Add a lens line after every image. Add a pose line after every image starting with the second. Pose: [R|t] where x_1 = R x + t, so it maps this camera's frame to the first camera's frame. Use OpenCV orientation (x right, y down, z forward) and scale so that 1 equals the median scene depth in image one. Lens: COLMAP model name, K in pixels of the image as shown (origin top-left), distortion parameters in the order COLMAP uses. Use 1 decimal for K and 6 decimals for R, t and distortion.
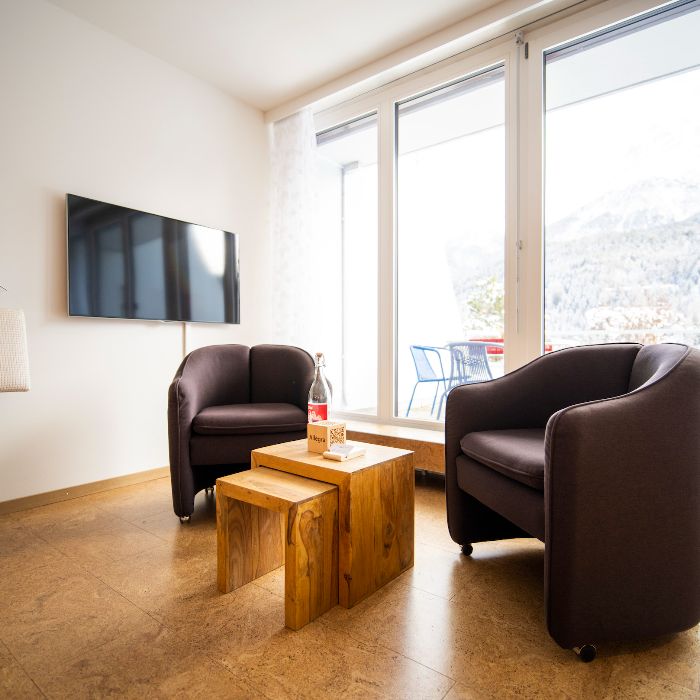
lens RADIAL K [[458.5, 0, 348.5], [0, 458.5, 350.5], [0, 0, 1]] dist [-0.004166, 0.004532]
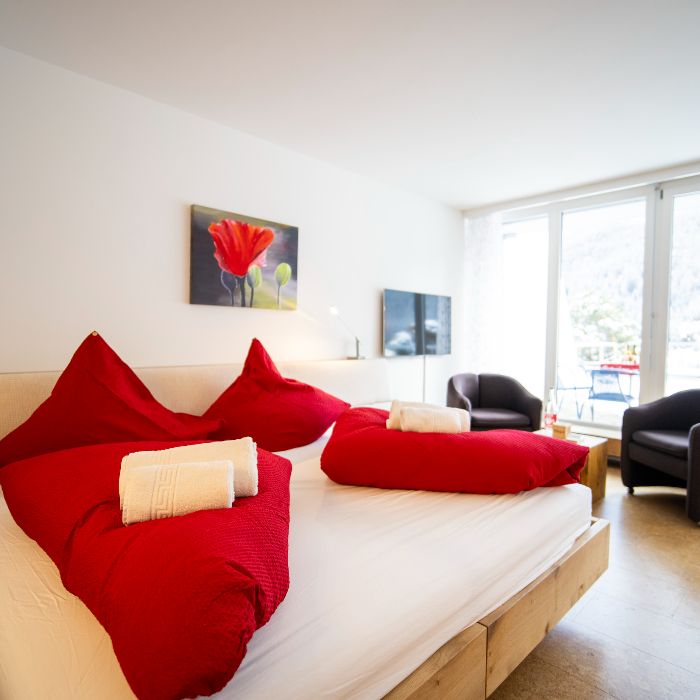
lens RADIAL K [[458.5, 0, 350.7], [0, 458.5, 354.8], [0, 0, 1]] dist [-0.004166, 0.004532]
pose [[0.992956, 0.013103, -0.117760, -0.491930], [-0.008385, 0.999146, 0.040471, -0.148092], [0.118190, -0.039199, 0.992217, -0.736110]]
